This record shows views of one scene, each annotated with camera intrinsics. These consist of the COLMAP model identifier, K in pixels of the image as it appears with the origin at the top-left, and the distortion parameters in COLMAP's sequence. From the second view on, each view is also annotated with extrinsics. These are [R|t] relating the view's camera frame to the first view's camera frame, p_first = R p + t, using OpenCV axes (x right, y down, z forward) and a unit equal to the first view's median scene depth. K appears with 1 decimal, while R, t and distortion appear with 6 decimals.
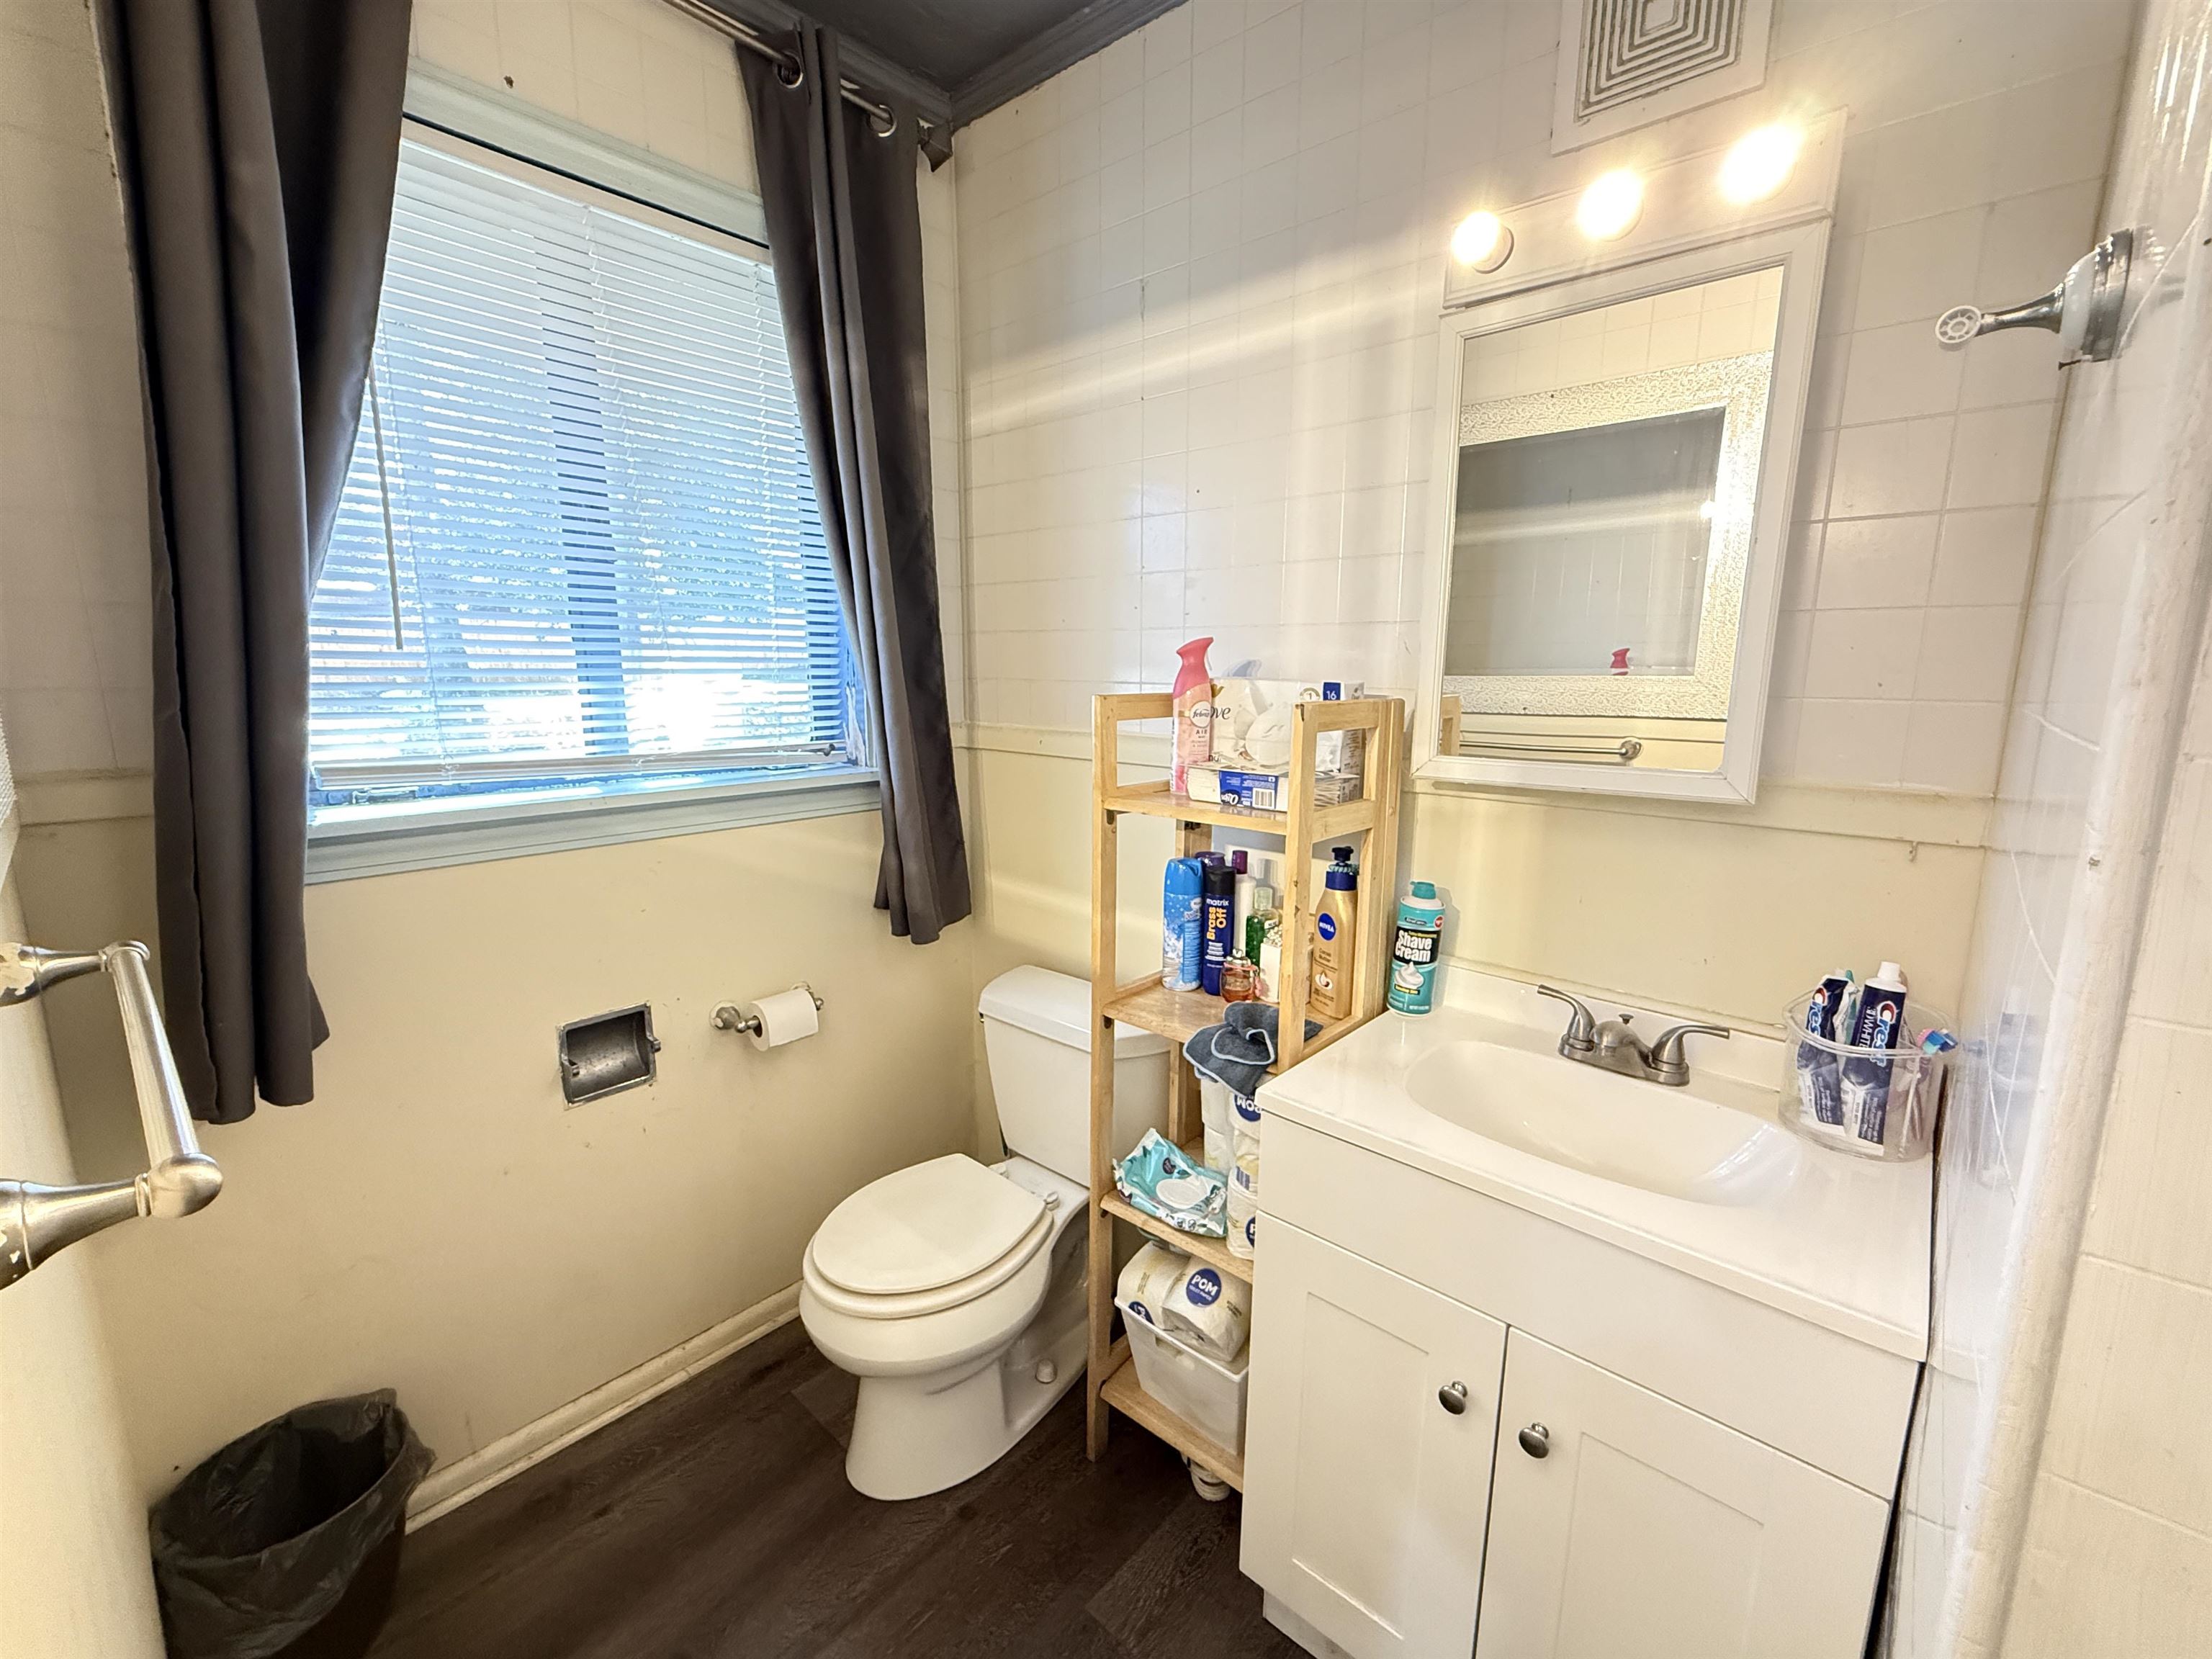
lens RADIAL K [[917.5, 0, 1106.0], [0, 917.5, 829.5], [0, 0, 1]] dist [-0.002952, -0.000285]
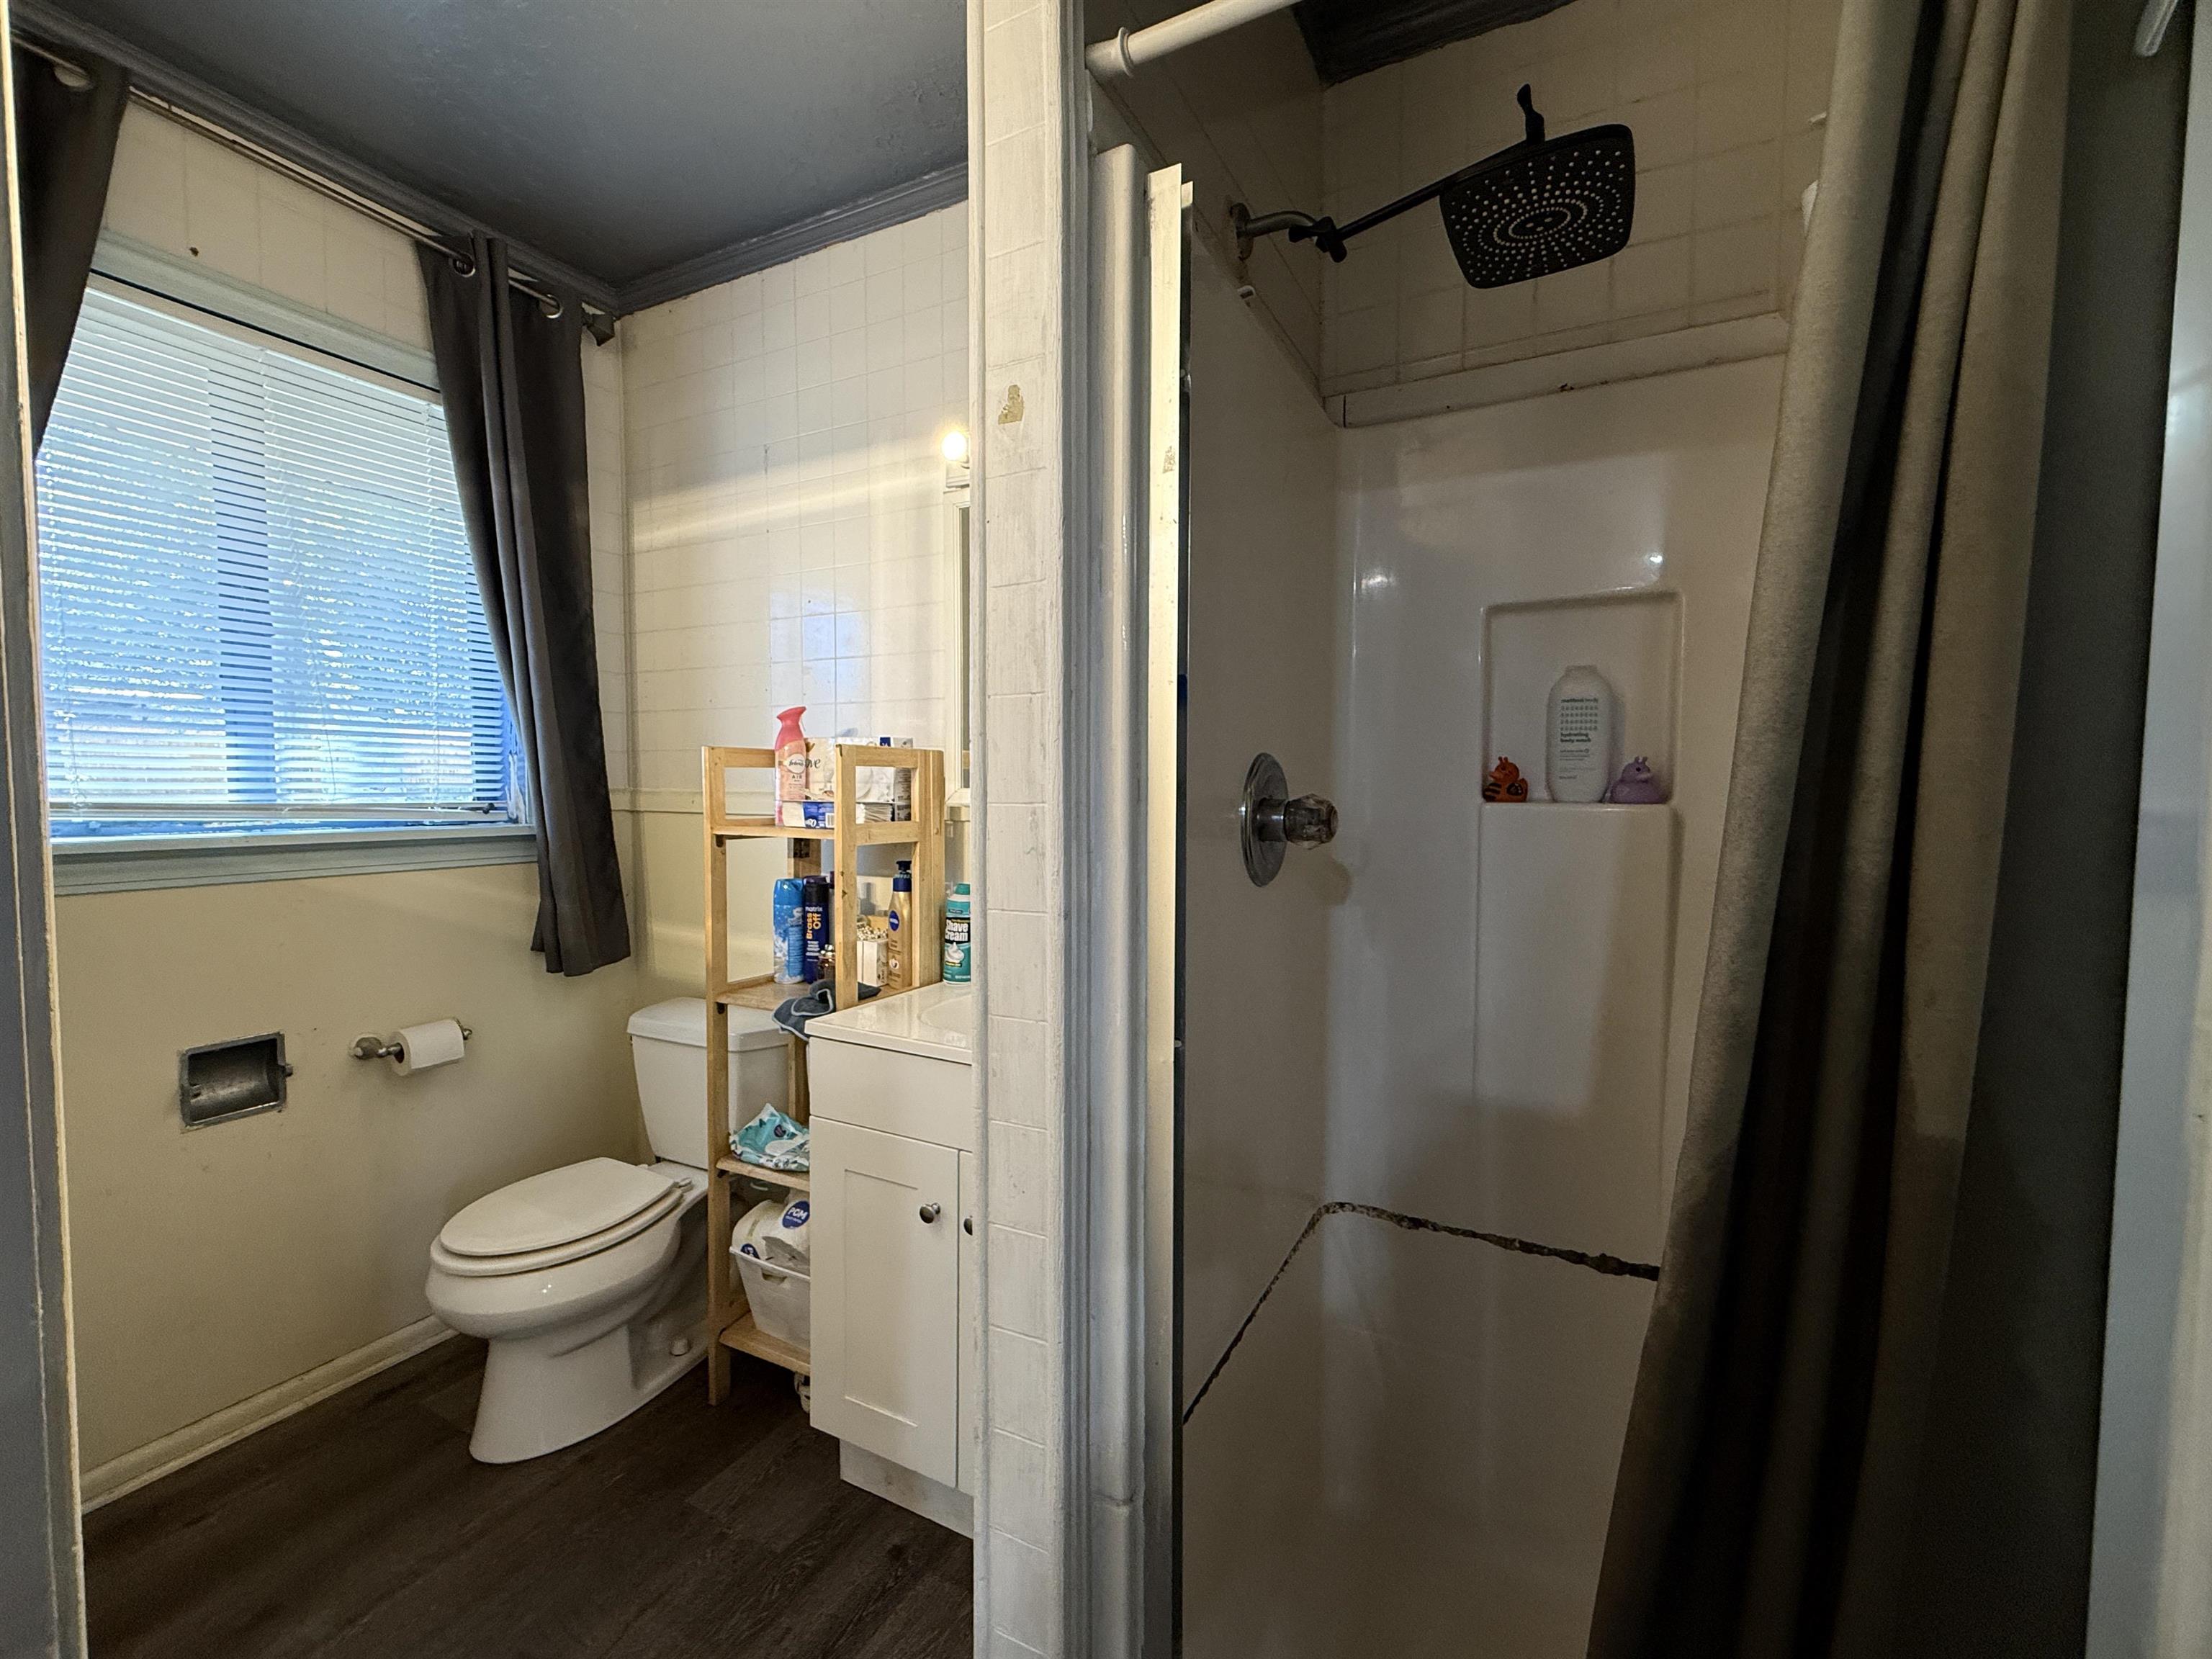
lens RADIAL K [[917.5, 0, 1106.0], [0, 917.5, 829.5], [0, 0, 1]] dist [-0.002952, -0.000285]
pose [[0.968061, -0.011600, 0.250446, 0.188206], [0.043599, 0.991498, -0.122604, 0.137563], [-0.246895, 0.129608, 0.960336, -0.332296]]
